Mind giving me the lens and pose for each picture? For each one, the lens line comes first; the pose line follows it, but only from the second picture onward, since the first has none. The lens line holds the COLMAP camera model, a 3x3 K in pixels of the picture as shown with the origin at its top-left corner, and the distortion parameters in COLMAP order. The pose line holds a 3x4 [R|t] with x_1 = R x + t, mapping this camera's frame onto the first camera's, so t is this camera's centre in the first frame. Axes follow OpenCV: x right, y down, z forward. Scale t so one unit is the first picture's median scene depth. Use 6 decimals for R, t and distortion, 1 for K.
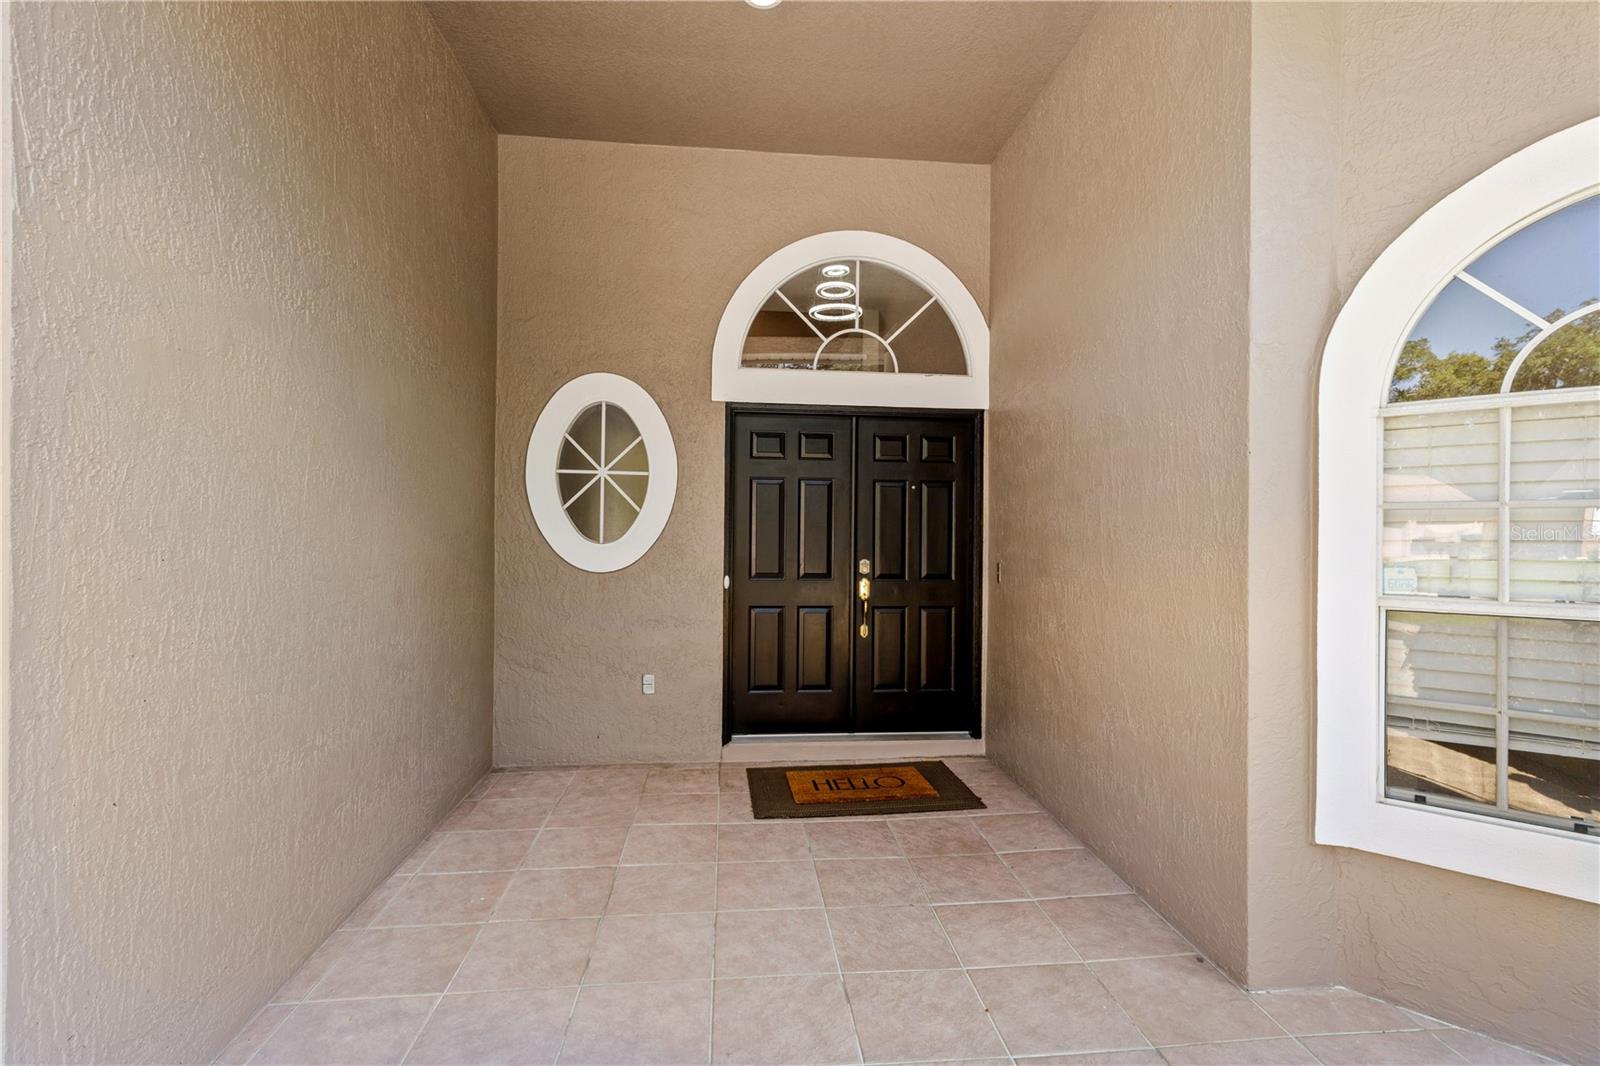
lens RADIAL K [[754.5, 0, 800.5], [0, 754.5, 541.2], [0, 0, 1]] dist [-0.000417, 0.002014]
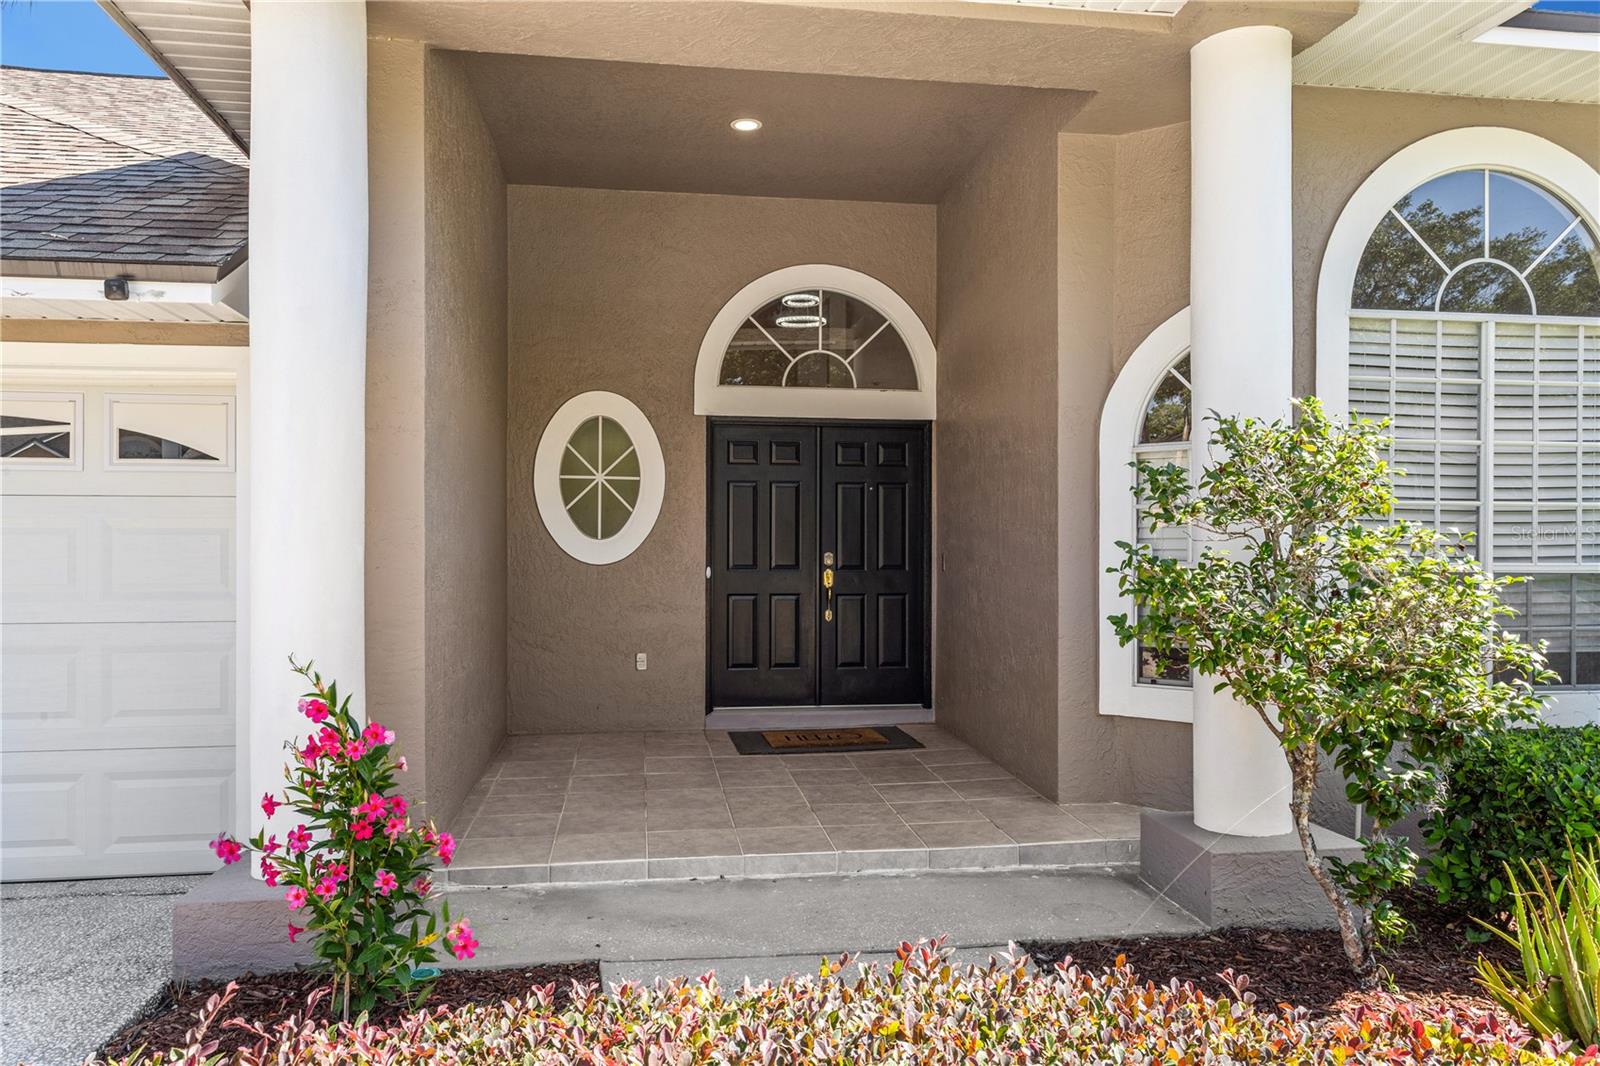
lens RADIAL K [[1150.3, 0, 799.9], [0, 1150.3, 537.4], [0, 0, 1]] dist [0.000795, 0.000071]
pose [[0.998960, -0.006411, 0.045134, -0.036834], [0.007013, 0.999888, -0.013188, 0.024441], [-0.045045, 0.013491, 0.998894, -0.741321]]
